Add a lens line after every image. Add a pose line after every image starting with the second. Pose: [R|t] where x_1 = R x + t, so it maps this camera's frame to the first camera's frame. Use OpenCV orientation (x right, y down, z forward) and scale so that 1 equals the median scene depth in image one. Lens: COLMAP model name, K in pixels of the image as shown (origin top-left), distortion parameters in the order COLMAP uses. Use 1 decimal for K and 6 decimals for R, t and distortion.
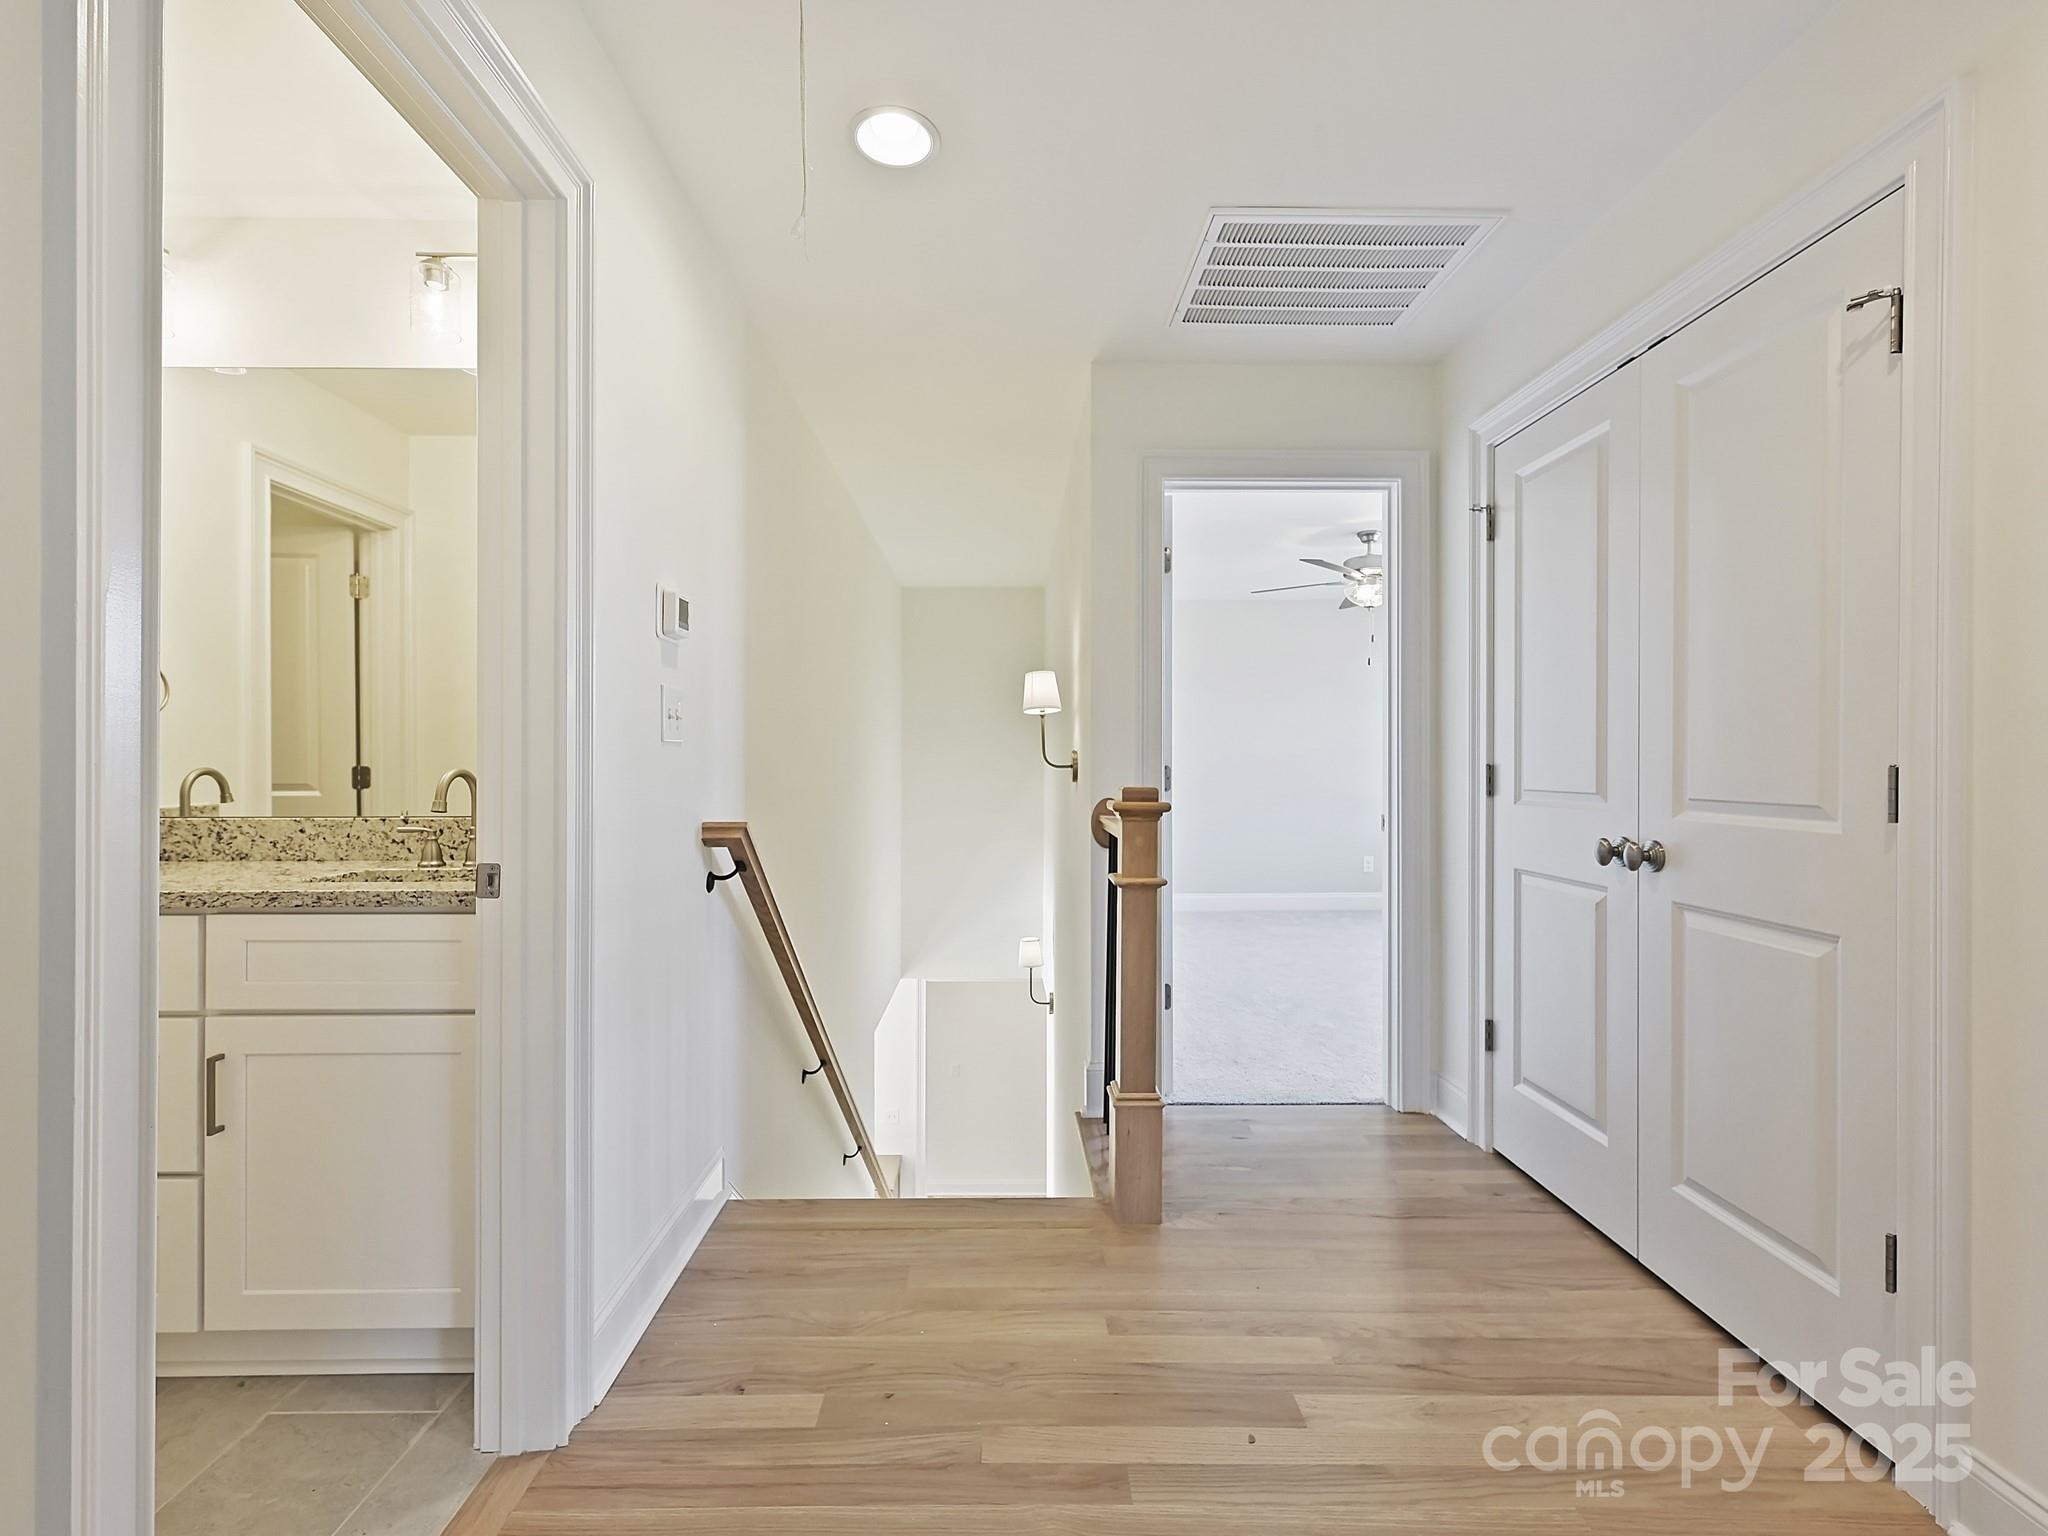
lens RADIAL K [[925.0, 0, 1019.9], [0, 925.0, 761.2], [0, 0, 1]] dist [0.003088, 0.001104]
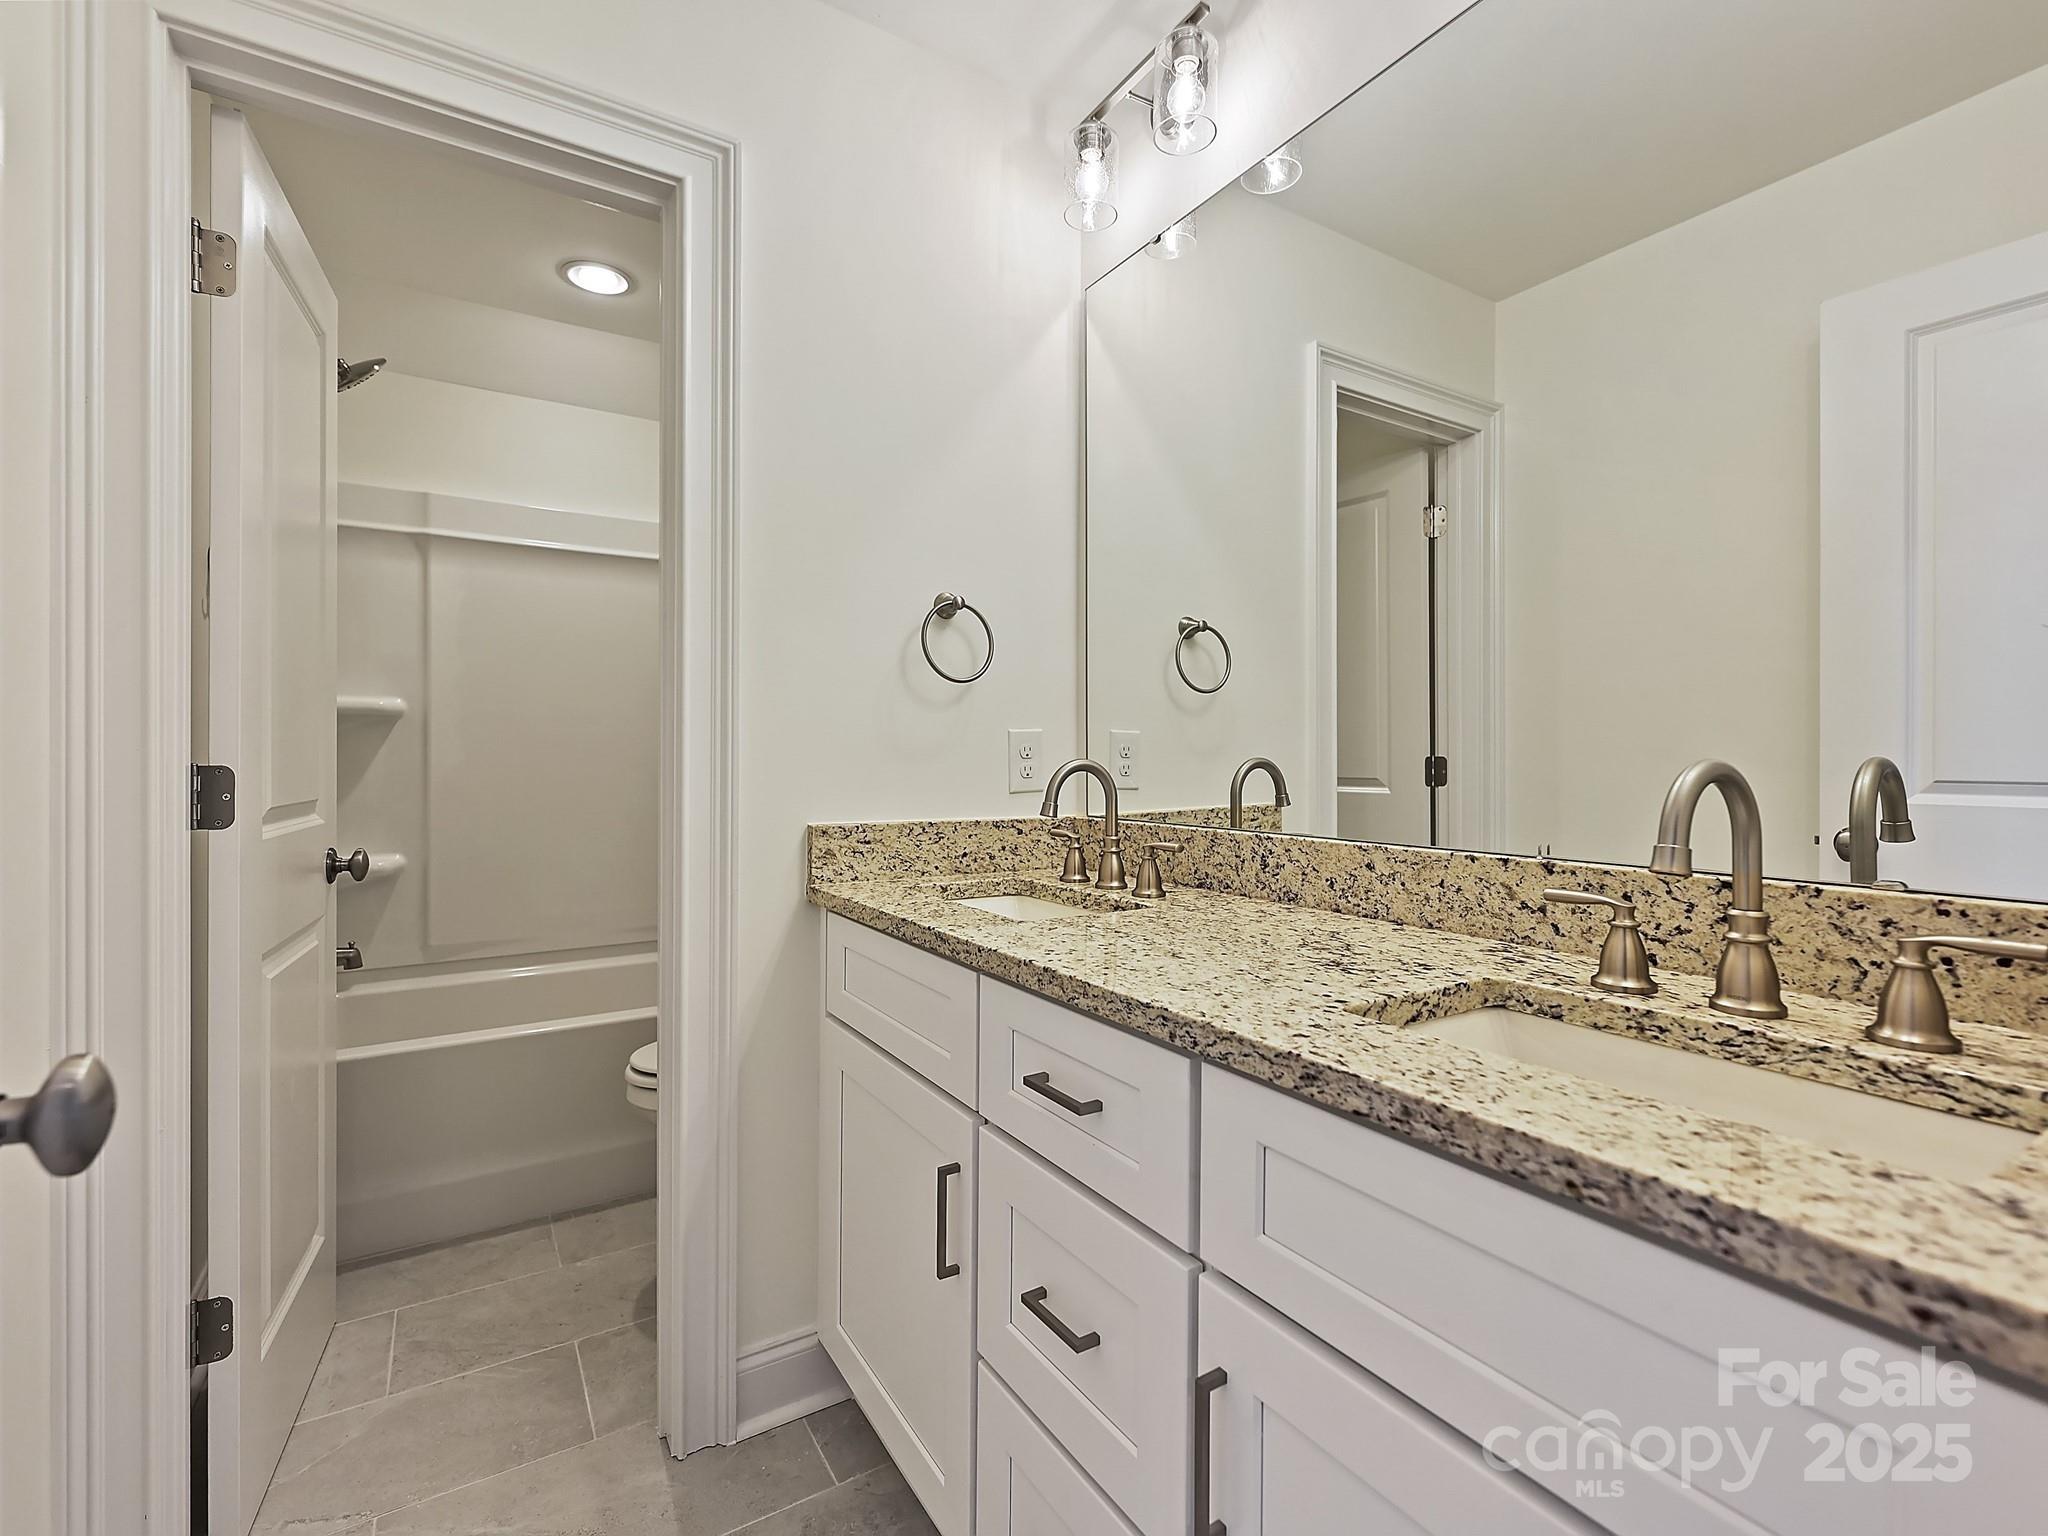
lens RADIAL K [[925.0, 0, 1019.6], [0, 925.0, 755.7], [0, 0, 1]] dist [0.003088, 0.001104]
pose [[0.521497, 0.002613, -0.853249, -0.392058], [0.000239, 0.999995, 0.003209, 0.003751], [0.853253, -0.001877, 0.521494, 0.507860]]
